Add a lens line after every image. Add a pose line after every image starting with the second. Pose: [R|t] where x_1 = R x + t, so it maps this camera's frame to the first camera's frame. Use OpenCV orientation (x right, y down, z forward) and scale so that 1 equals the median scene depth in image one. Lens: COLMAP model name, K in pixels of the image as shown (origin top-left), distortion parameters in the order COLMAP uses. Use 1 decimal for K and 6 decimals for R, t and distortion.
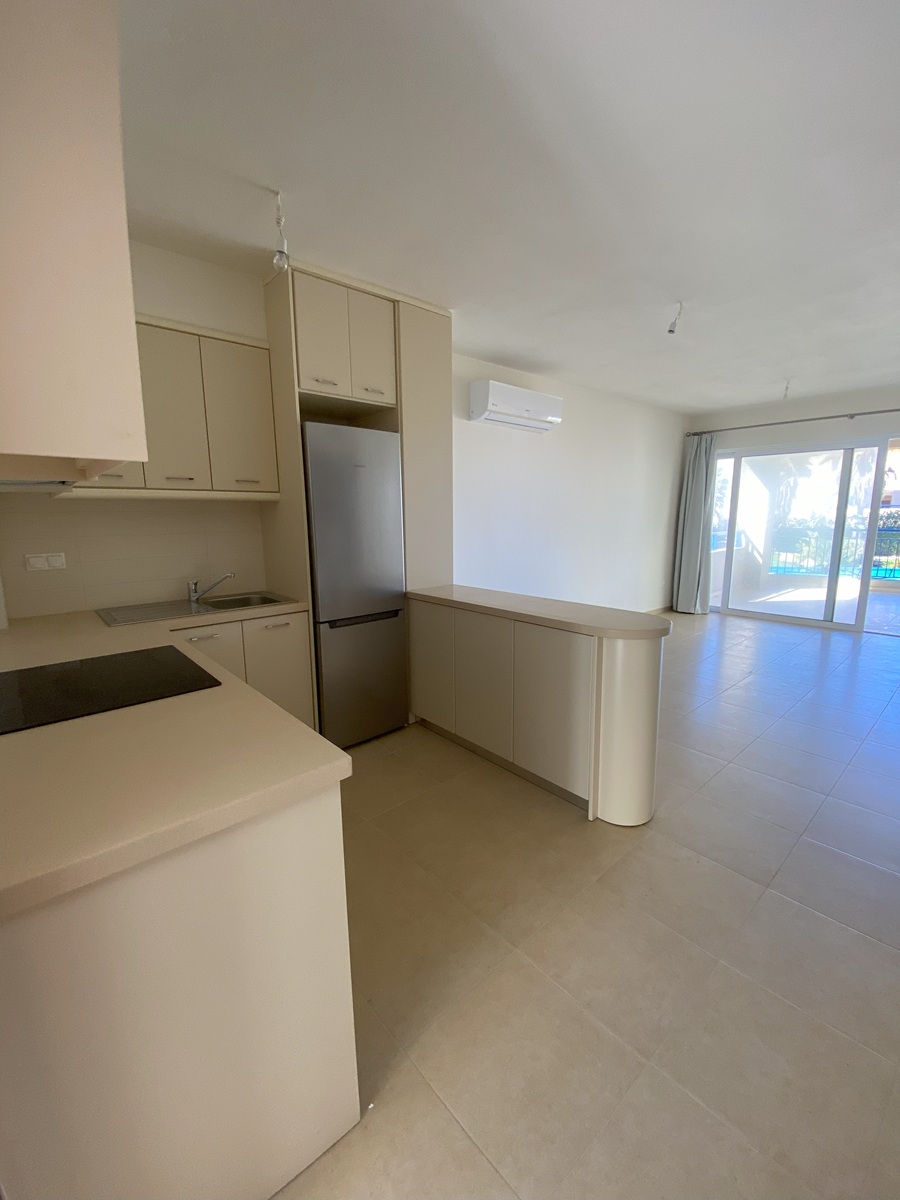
lens RADIAL K [[483.9, 0, 449.8], [0, 483.9, 607.5], [0, 0, 1]] dist [0.000789, -0.020028]
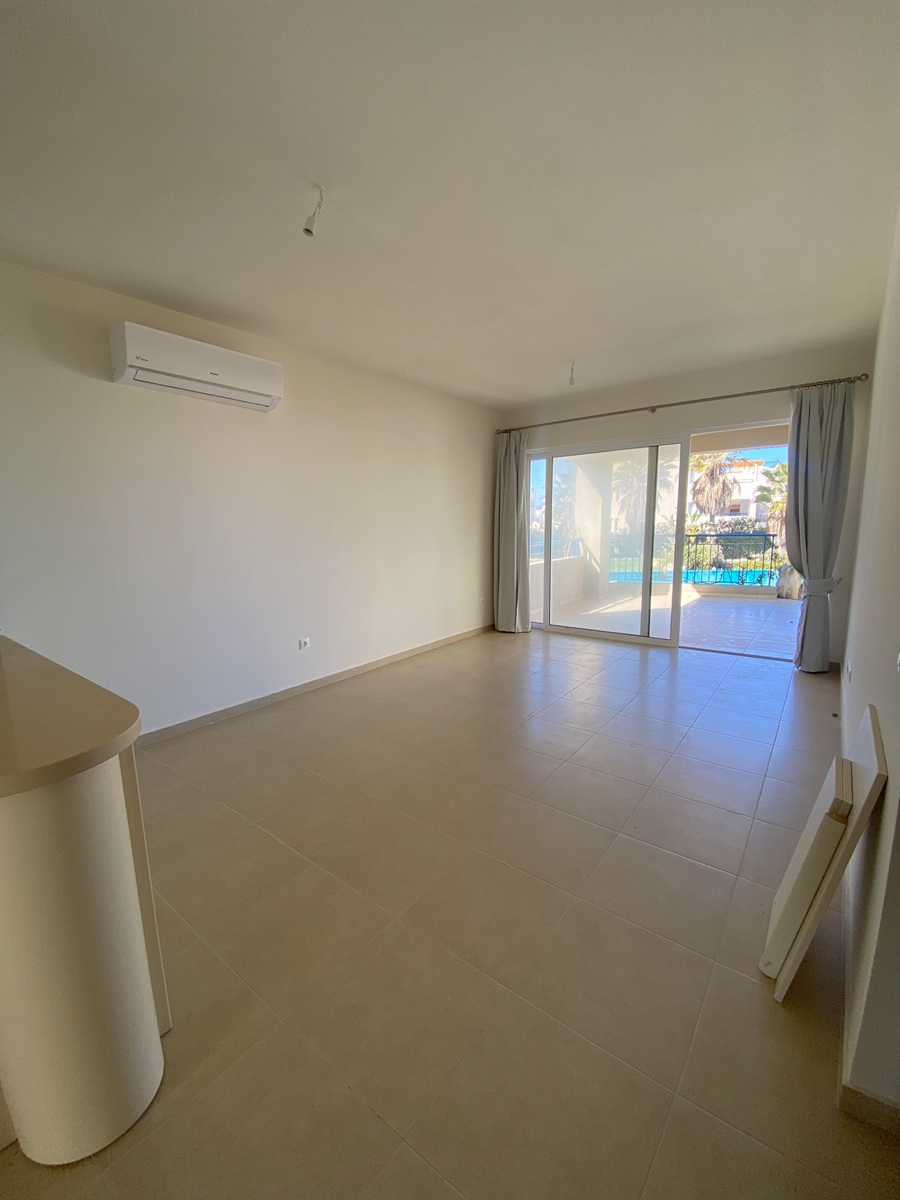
lens RADIAL K [[483.3, 0, 458.5], [0, 483.3, 602.2], [0, 0, 1]] dist [0.018316, -0.020082]
pose [[0.977842, -0.036197, 0.206192, 0.230260], [0.042354, 0.998777, -0.025524, -0.025239], [-0.205015, 0.033691, 0.978179, 0.154364]]
